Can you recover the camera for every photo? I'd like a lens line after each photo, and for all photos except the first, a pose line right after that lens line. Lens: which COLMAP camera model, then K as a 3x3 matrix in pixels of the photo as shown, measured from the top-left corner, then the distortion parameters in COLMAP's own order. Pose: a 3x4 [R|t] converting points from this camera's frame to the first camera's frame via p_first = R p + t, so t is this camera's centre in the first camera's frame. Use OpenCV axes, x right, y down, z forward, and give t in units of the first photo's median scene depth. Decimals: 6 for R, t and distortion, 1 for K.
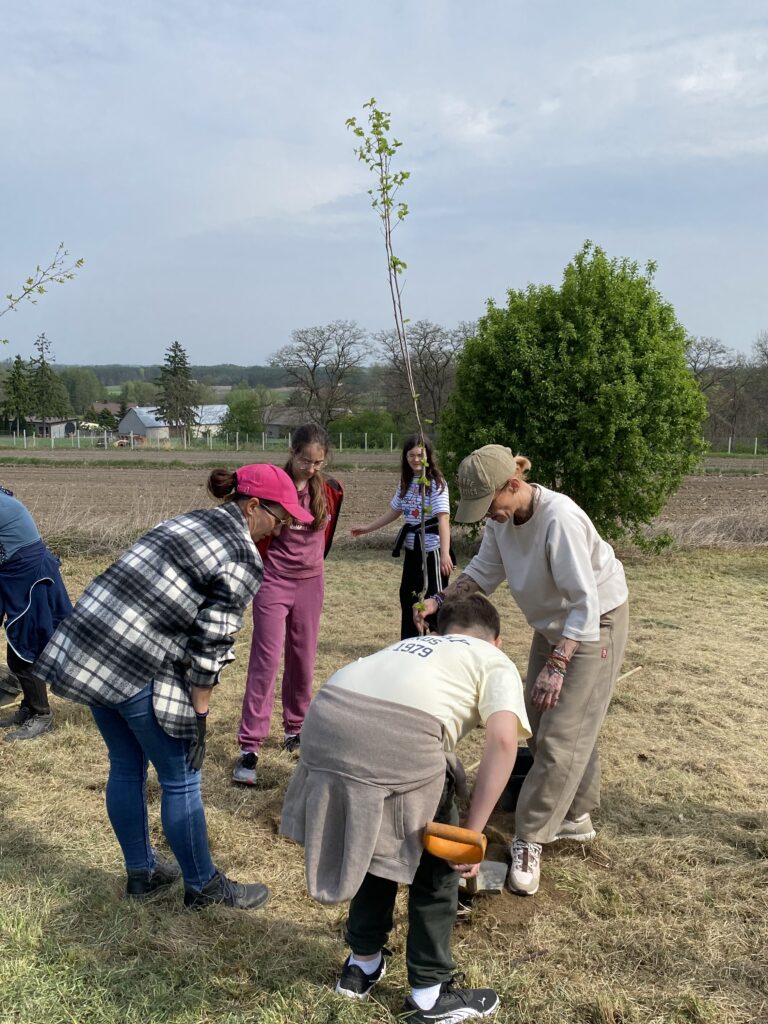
lens RADIAL K [[892.5, 0, 384.0], [0, 892.5, 512.0], [0, 0, 1]] dist [-0.000195, -0.000370]
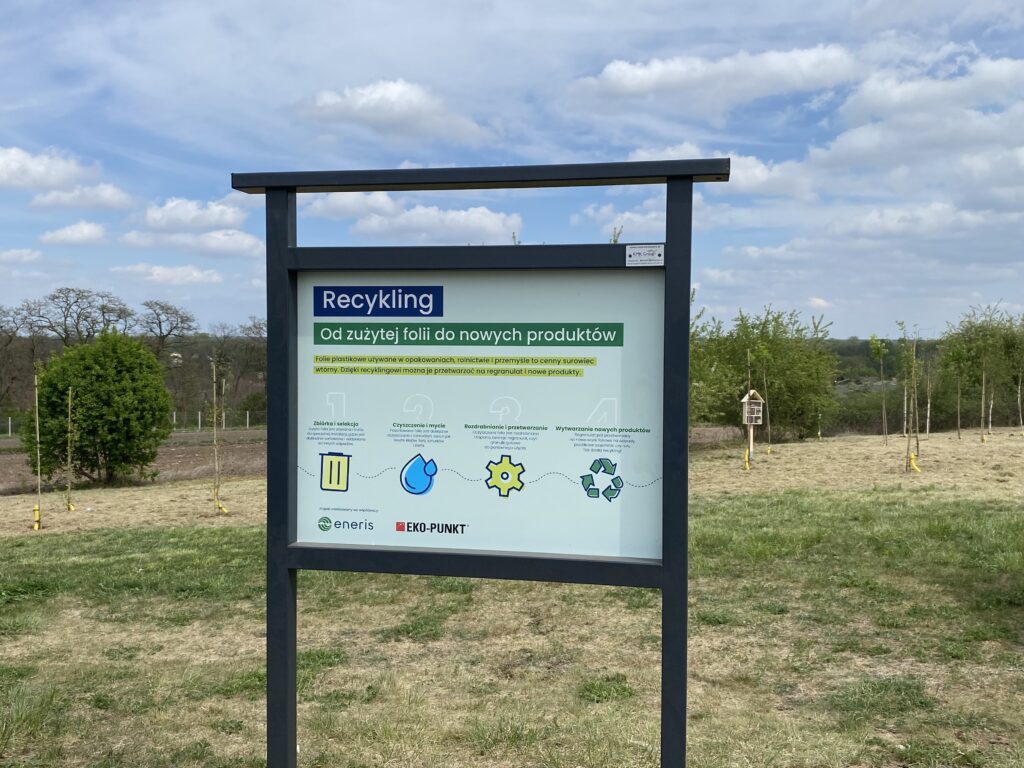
lens RADIAL K [[982.5, 0, 512.0], [0, 982.5, 384.0], [0, 0, 1]] dist [0.017151, 0.012032]
pose [[0.855132, -0.025204, 0.517797, -0.142243], [0.080819, 0.993087, -0.085132, 0.090062], [-0.512071, 0.114647, 0.851257, -1.352272]]
